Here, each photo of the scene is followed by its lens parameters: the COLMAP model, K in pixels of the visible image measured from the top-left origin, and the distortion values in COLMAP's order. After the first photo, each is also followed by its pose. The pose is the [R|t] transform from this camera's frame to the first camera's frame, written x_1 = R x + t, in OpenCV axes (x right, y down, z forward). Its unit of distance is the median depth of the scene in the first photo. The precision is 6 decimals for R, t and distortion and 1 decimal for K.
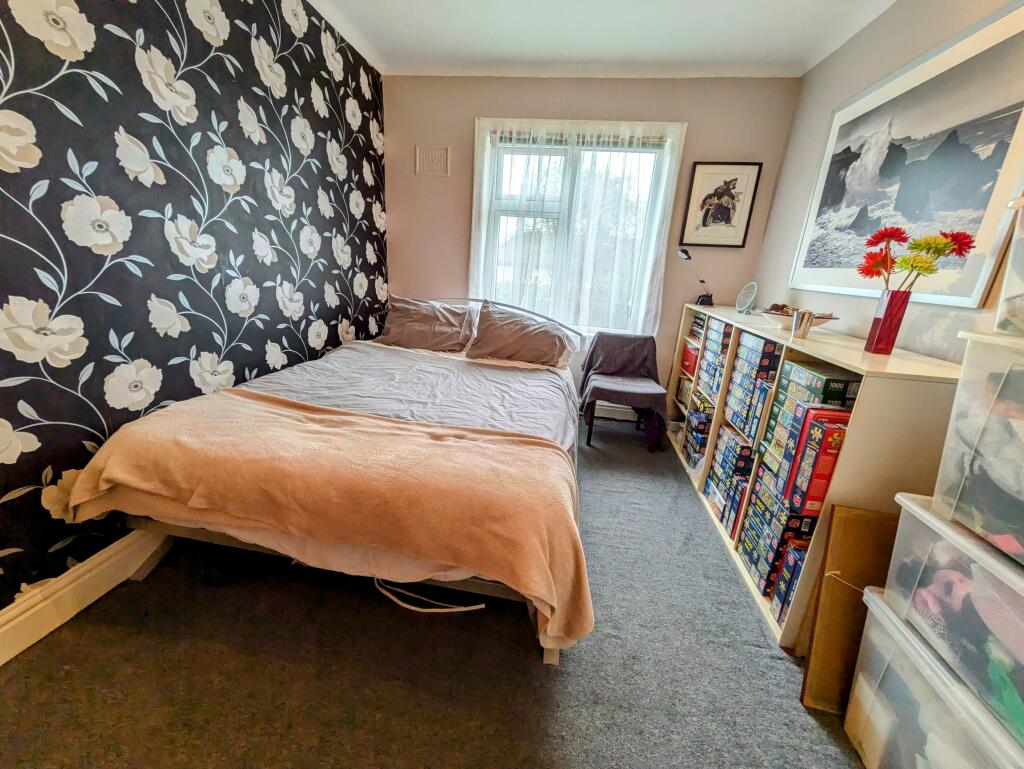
lens RADIAL K [[409.6, 0, 508.7], [0, 409.6, 382.8], [0, 0, 1]] dist [-0.001682, -0.000103]
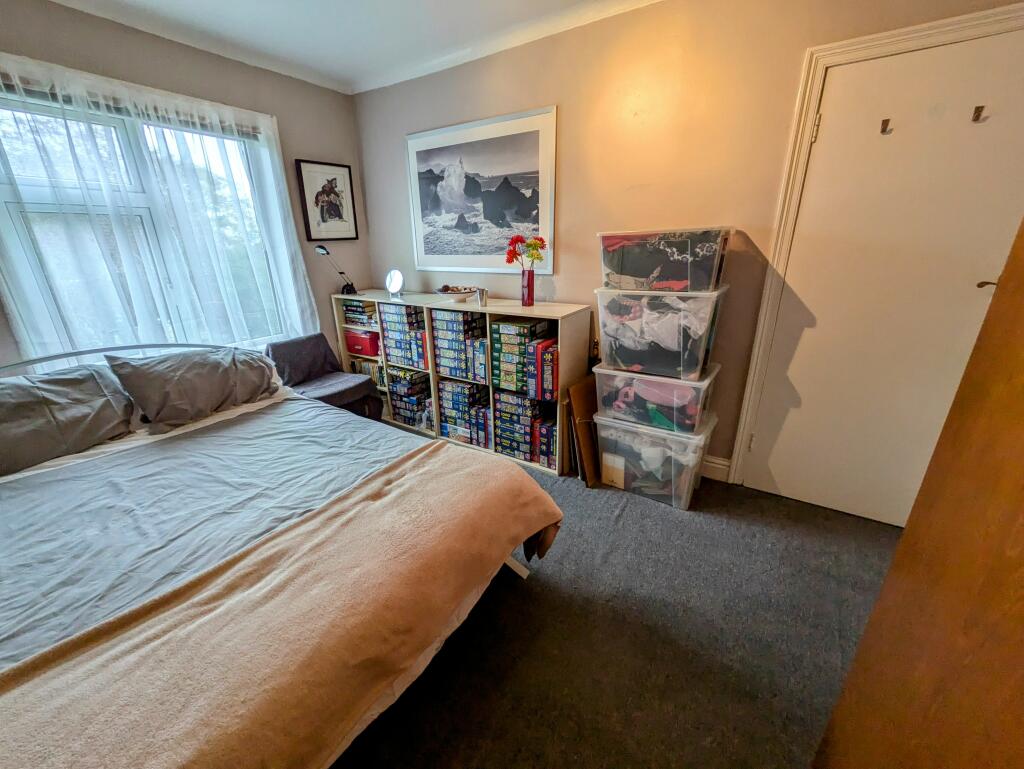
lens RADIAL K [[402.9, 0, 515.0], [0, 402.9, 381.6], [0, 0, 1]] dist [-0.000391, 0.000312]
pose [[0.393993, -0.371246, 0.840801, -0.513298], [0.304888, 0.915788, 0.261487, -0.174204], [-0.867072, 0.153326, 0.474002, 0.187827]]
